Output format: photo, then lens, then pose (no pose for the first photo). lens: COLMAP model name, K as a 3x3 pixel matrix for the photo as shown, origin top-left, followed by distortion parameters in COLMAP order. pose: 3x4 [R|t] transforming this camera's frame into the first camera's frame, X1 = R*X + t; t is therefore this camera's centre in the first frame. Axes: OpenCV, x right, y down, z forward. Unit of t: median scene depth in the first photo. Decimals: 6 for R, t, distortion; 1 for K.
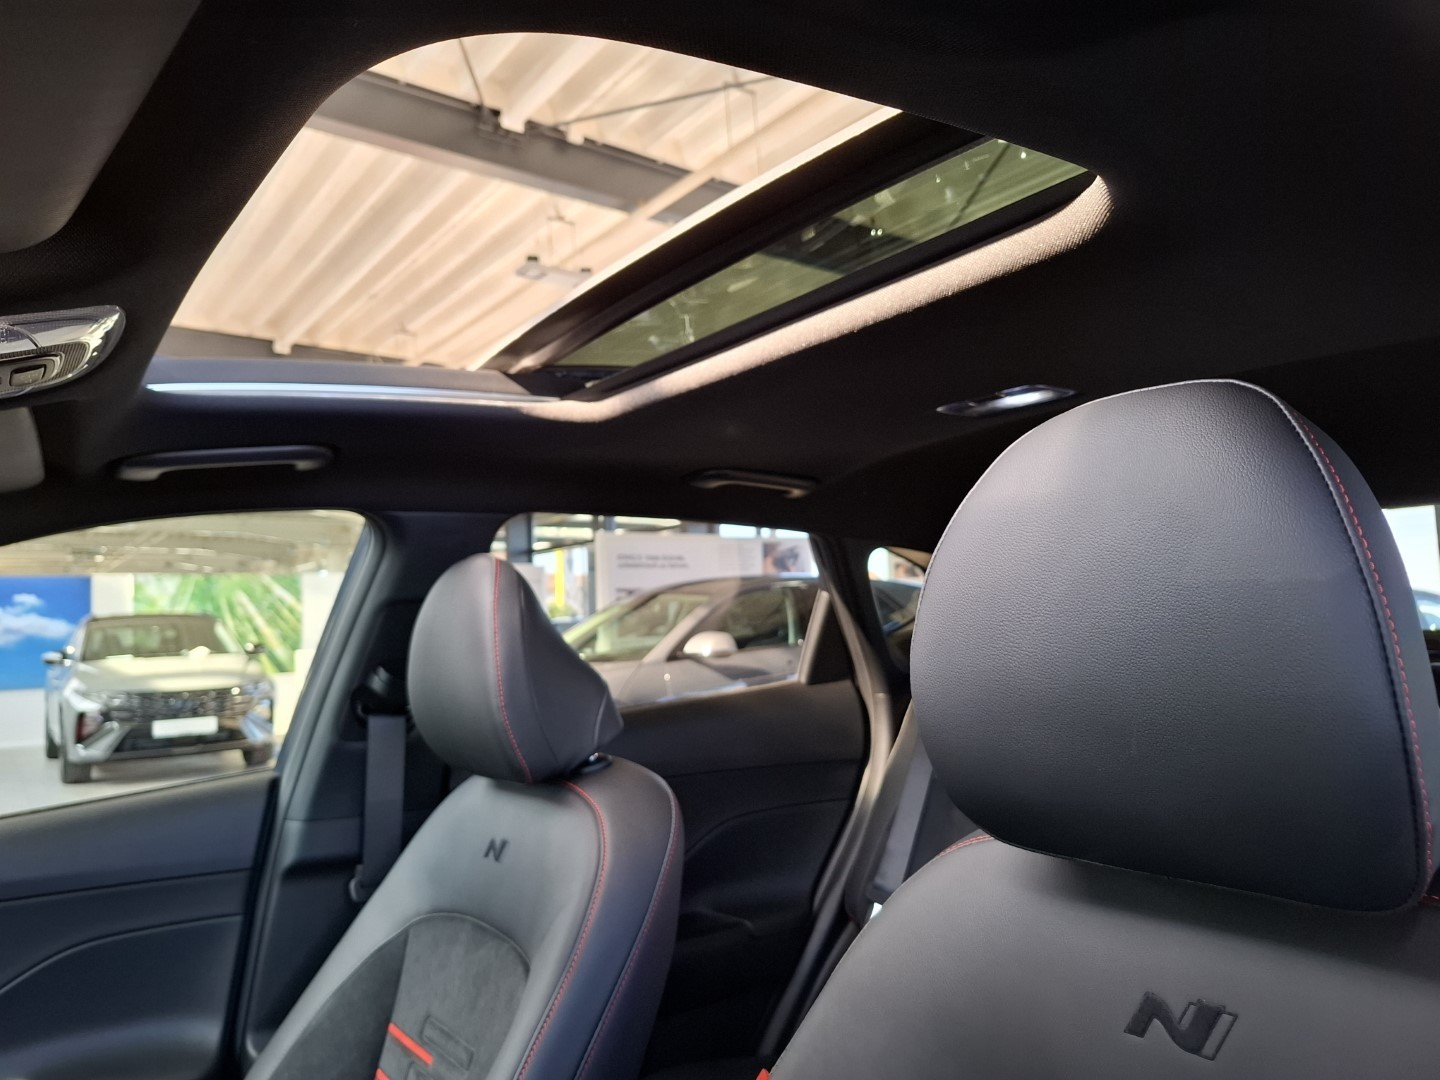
lens RADIAL K [[1023.4, 0, 722.0], [0, 1023.4, 541.5], [0, 0, 1]] dist [0.043430, -0.061408]
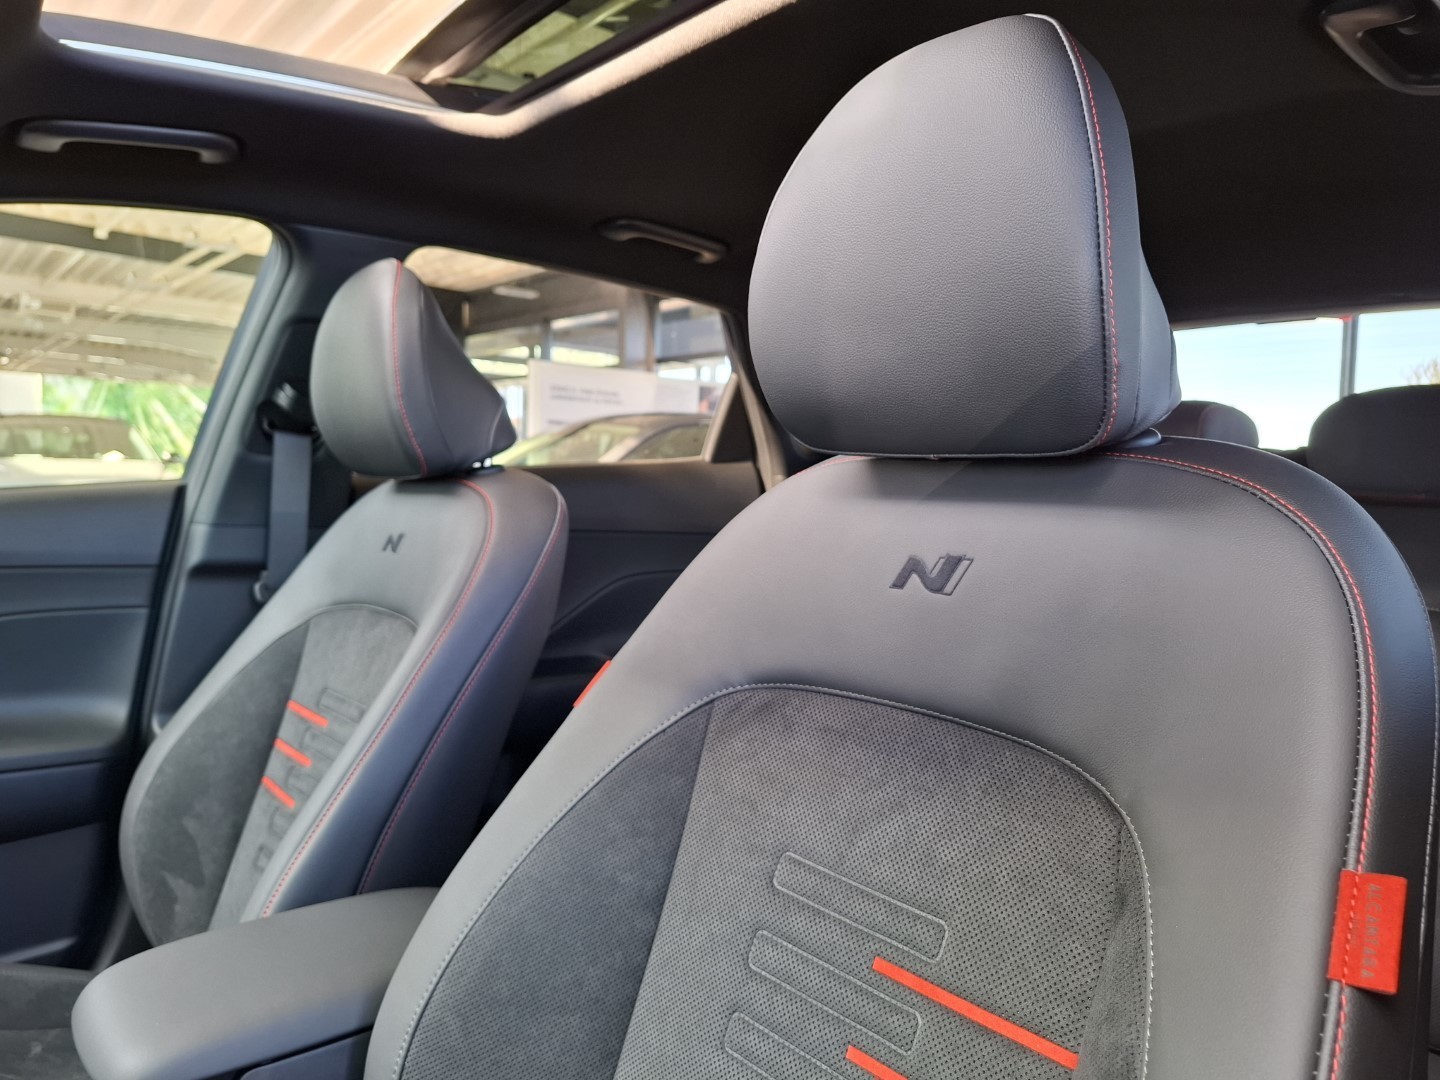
lens RADIAL K [[1023.4, 0, 733.3], [0, 1023.4, 539.2], [0, 0, 1]] dist [0.043430, -0.061408]
pose [[0.995316, 0.060647, 0.075287, 0.045919], [-0.070130, 0.988968, 0.130474, 0.113096], [-0.066544, -0.135143, 0.988589, -0.072641]]
